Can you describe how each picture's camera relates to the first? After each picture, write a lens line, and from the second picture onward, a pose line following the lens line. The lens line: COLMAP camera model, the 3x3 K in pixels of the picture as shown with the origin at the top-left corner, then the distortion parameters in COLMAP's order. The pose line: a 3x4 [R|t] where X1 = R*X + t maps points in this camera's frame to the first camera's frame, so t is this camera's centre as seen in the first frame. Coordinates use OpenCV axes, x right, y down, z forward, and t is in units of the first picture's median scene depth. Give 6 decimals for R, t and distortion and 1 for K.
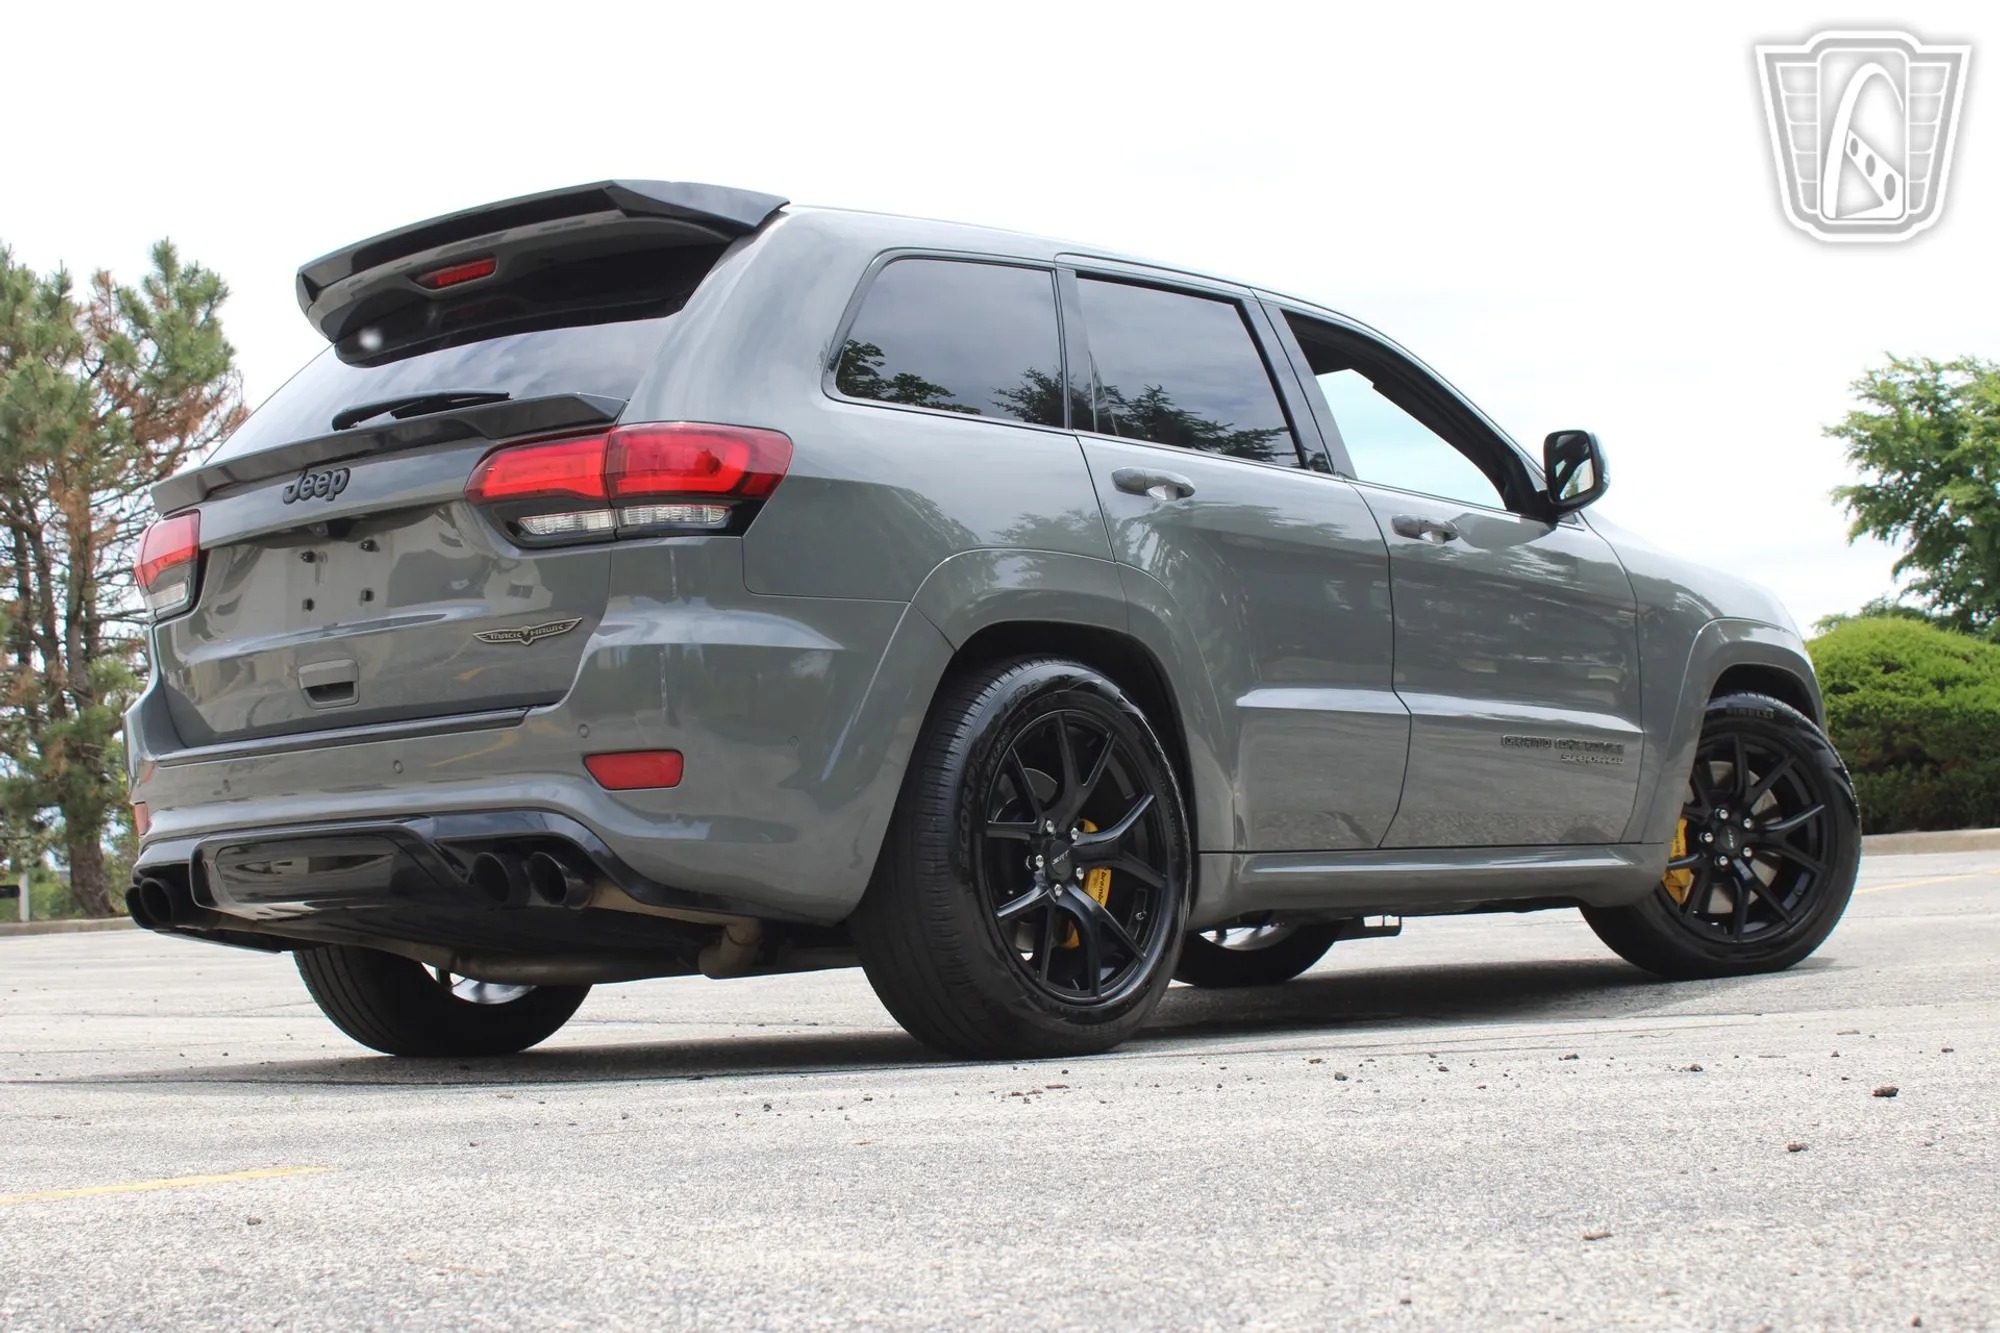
lens RADIAL K [[3002.9, 0, 982.1], [0, 3002.9, 679.8], [0, 0, 1]] dist [-0.004256, 0.000000]
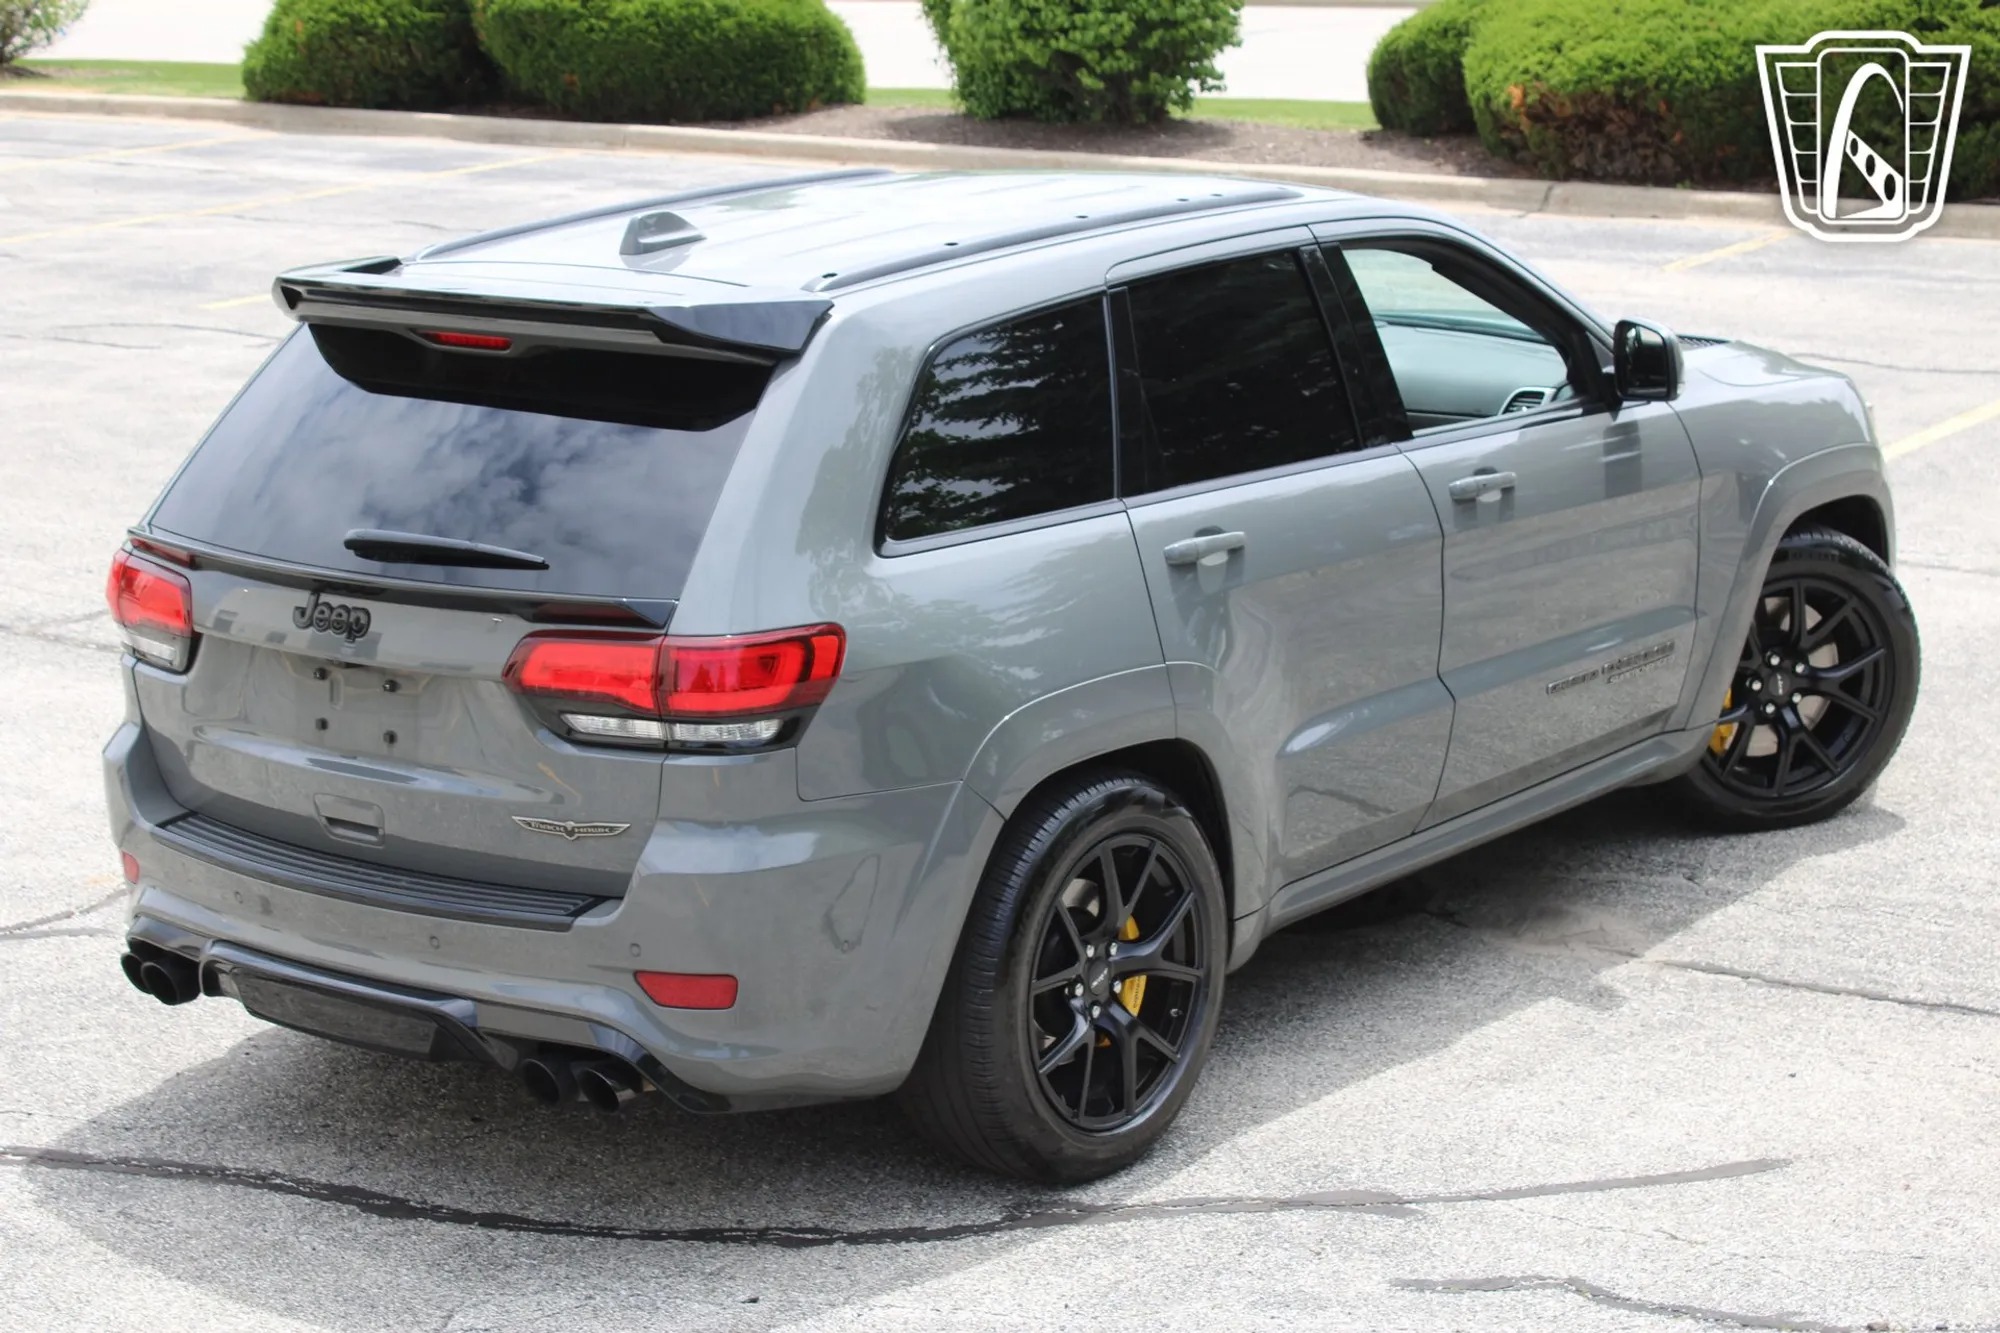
lens RADIAL K [[3707.0, 0, 965.9], [0, 3707.0, 681.8], [0, 0, 1]] dist [0.029256, 0.000000]
pose [[0.998965, 0.020216, 0.040744, -0.068766], [-0.031454, 0.954113, 0.297789, -0.392533], [-0.032854, -0.298762, 0.953762, -0.122637]]
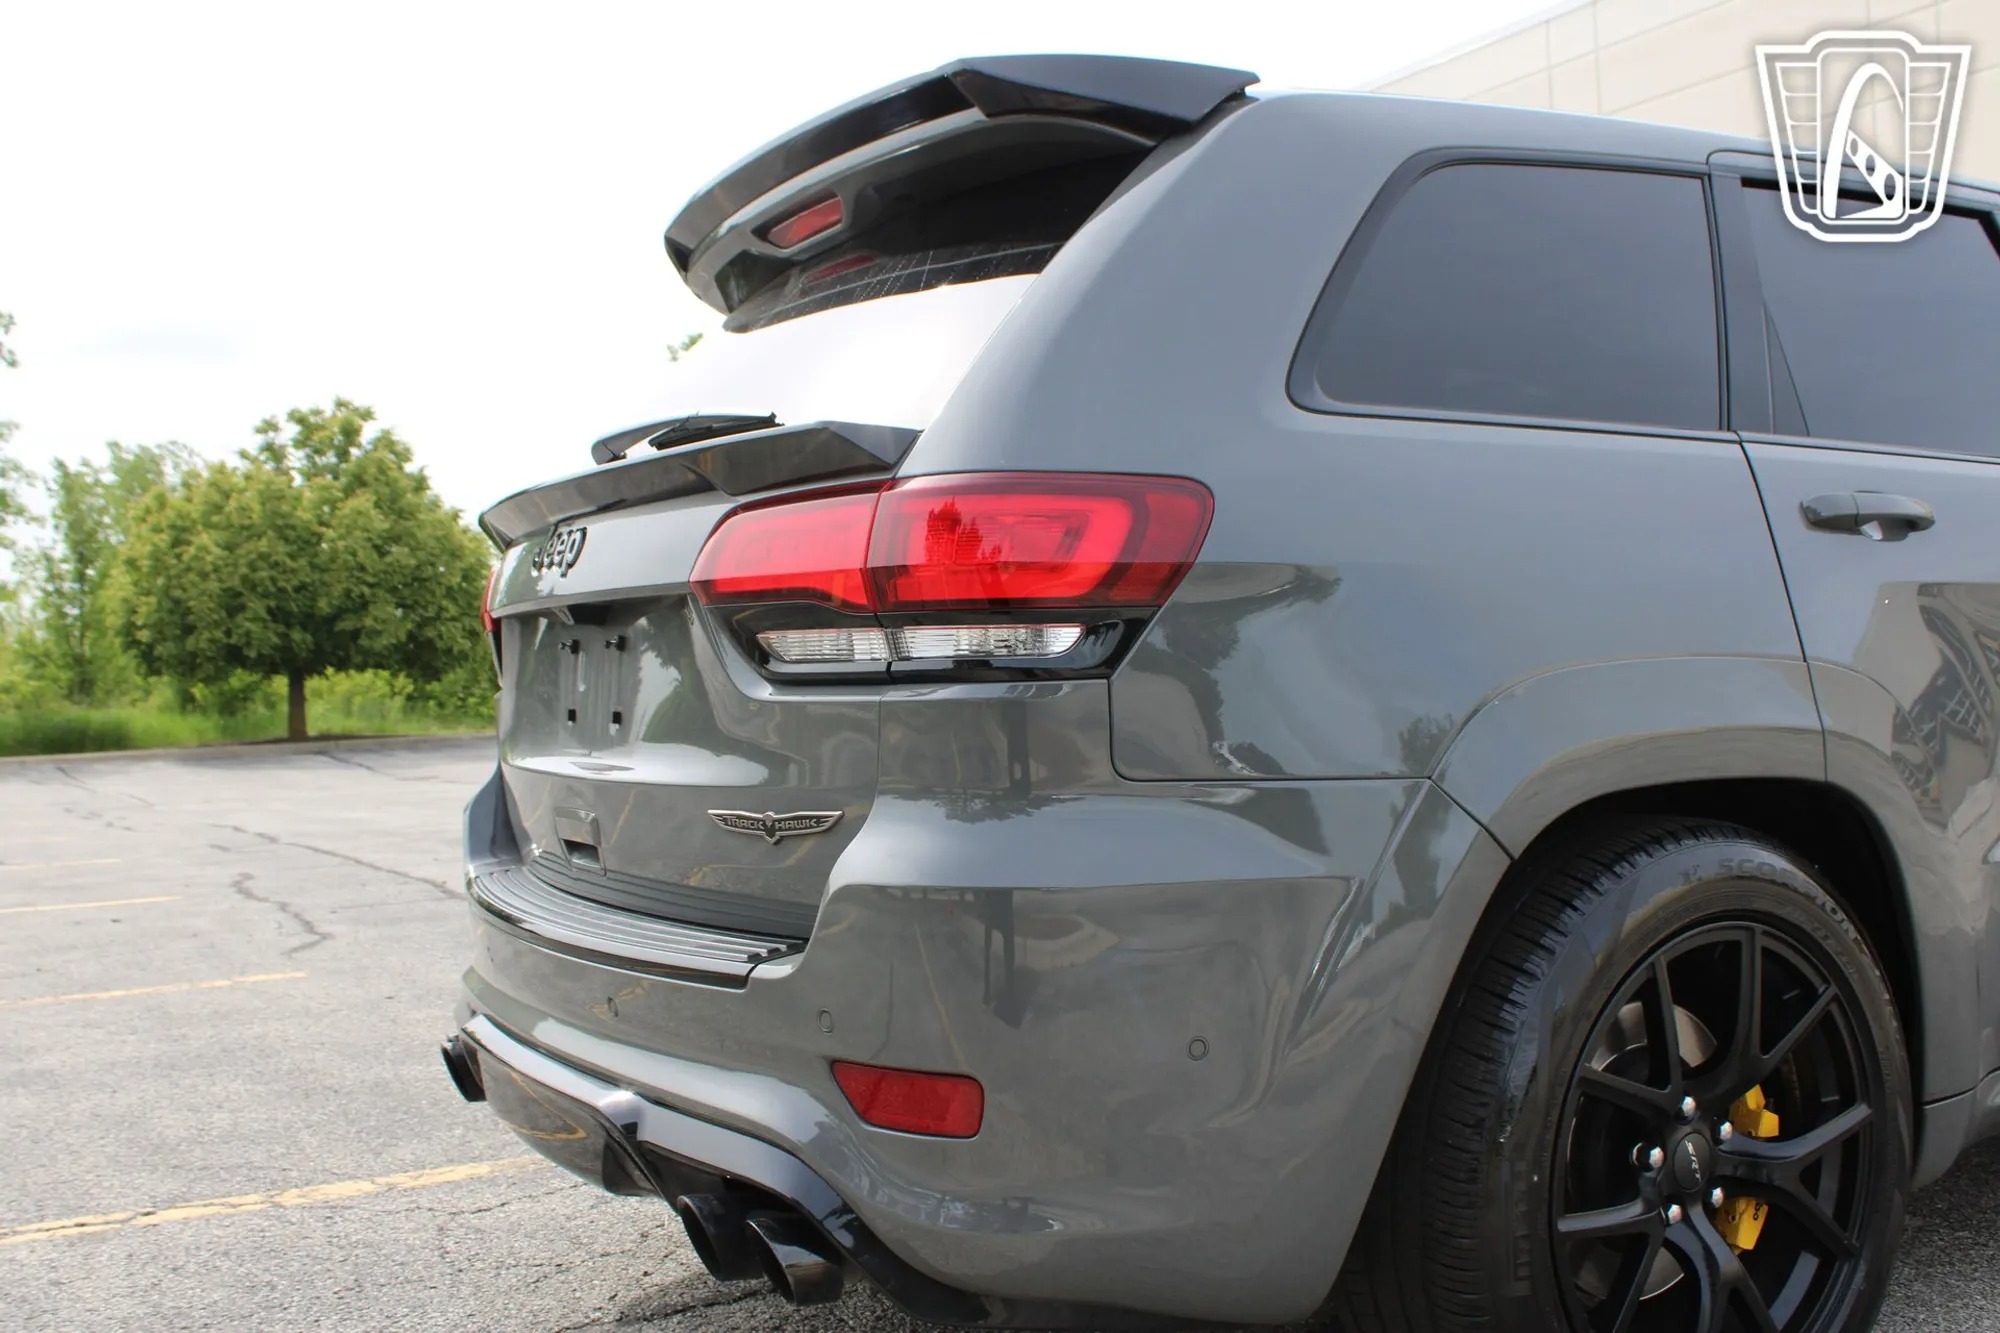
lens RADIAL K [[1878.1, 0, 1014.5], [0, 1878.1, 672.0], [0, 0, 1]] dist [-0.070968, 0.000000]
pose [[0.949053, 0.023650, -0.314228, 0.011173], [0.007899, 0.995081, 0.098751, -0.076939], [0.315018, -0.096202, 0.944198, 0.617992]]
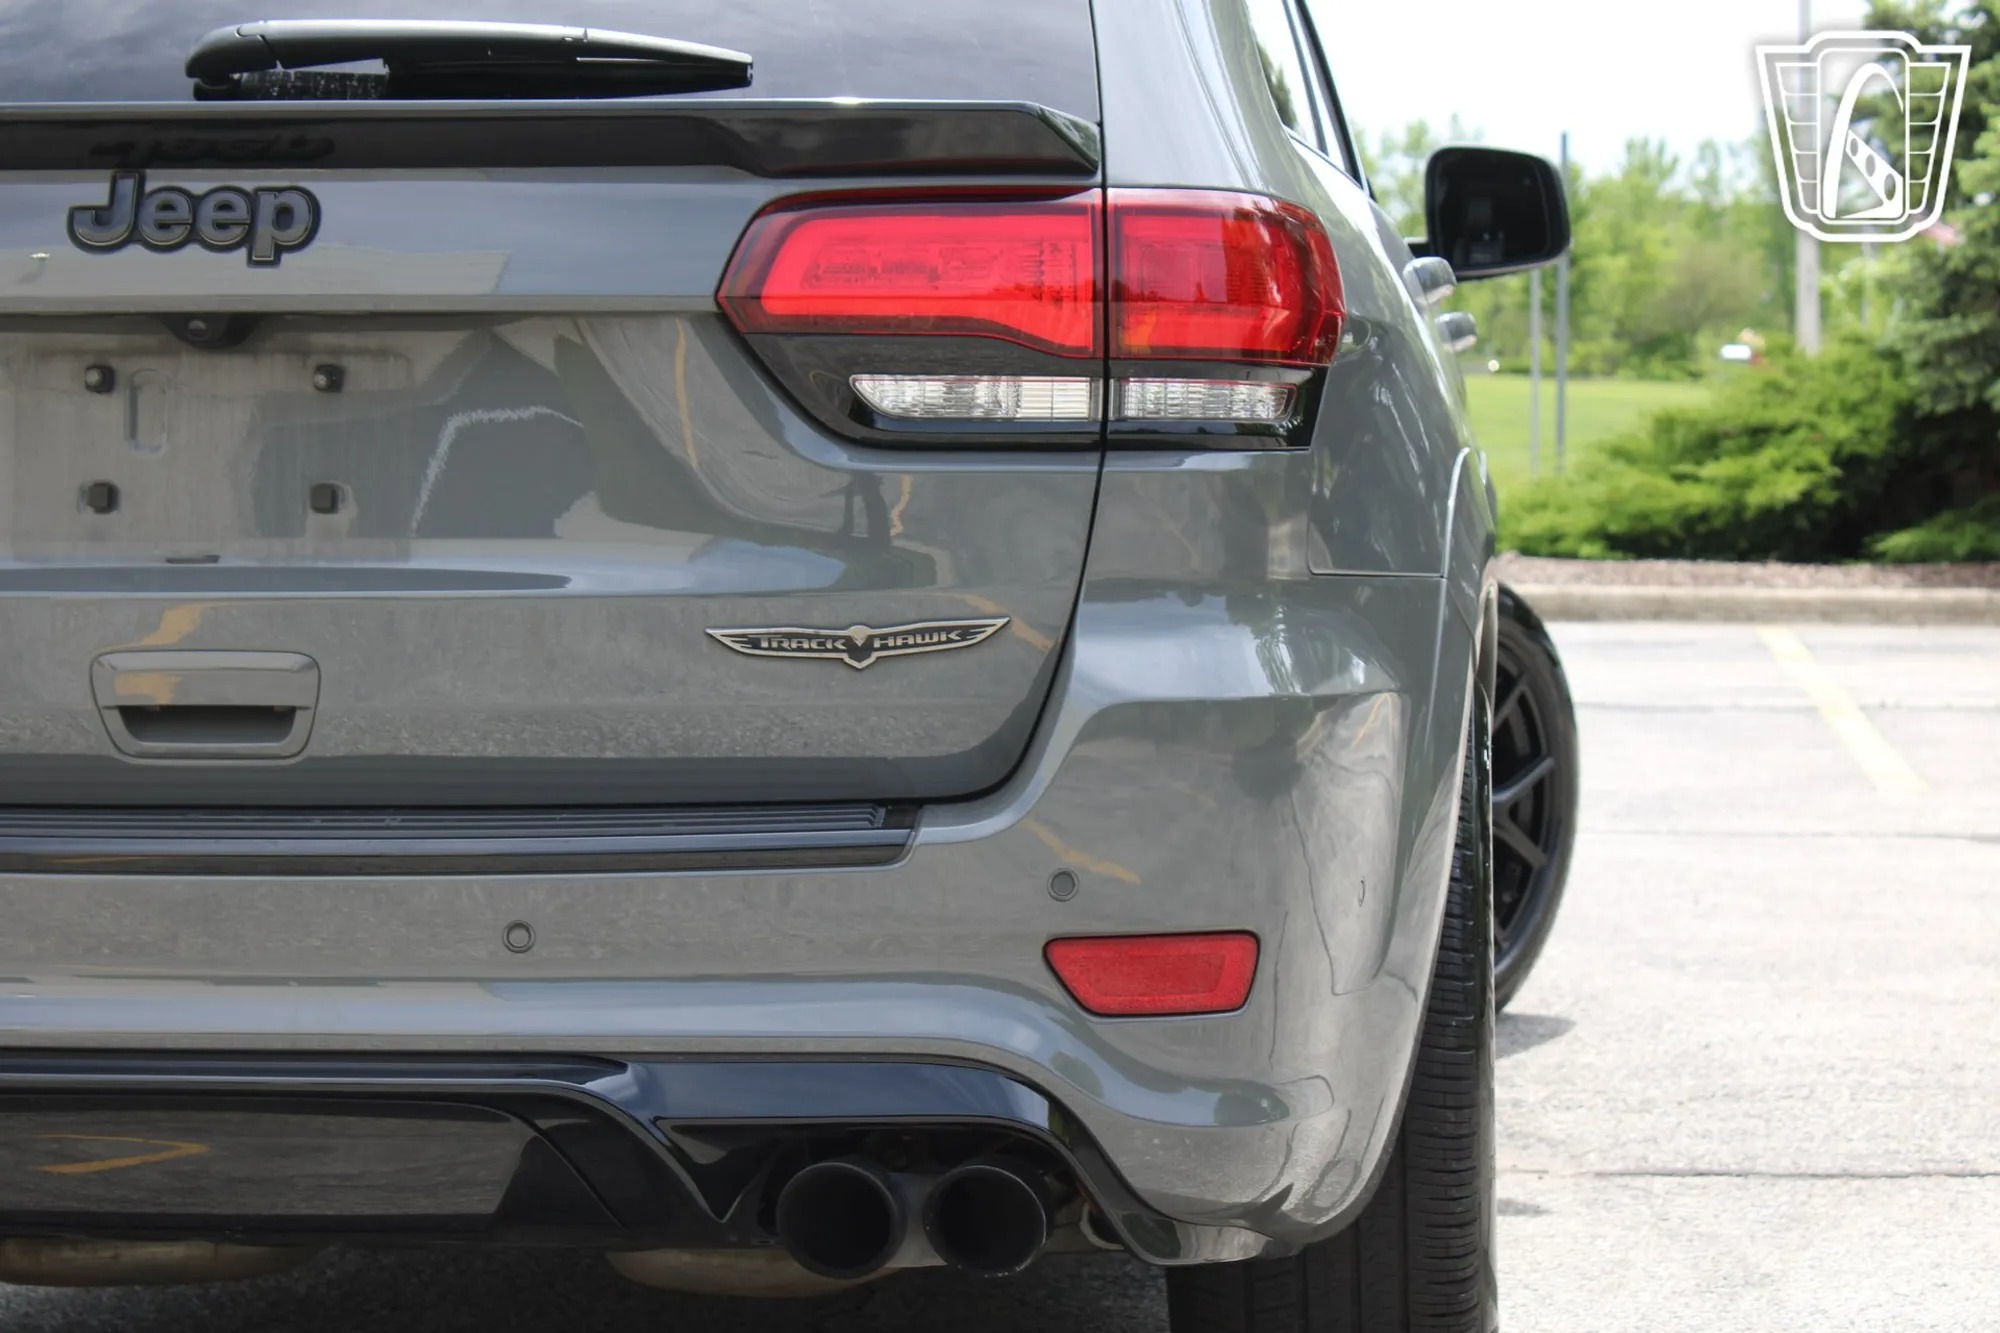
lens RADIAL K [[4584.7, 0, 991.2], [0, 4584.7, 680.3], [0, 0, 1]] dist [0.036669, 0.000000]
pose [[0.826246, 0.019780, 0.562962, -0.474603], [-0.083600, 0.992622, 0.087822, -0.065112], [-0.557071, -0.119627, 0.821803, 0.413035]]
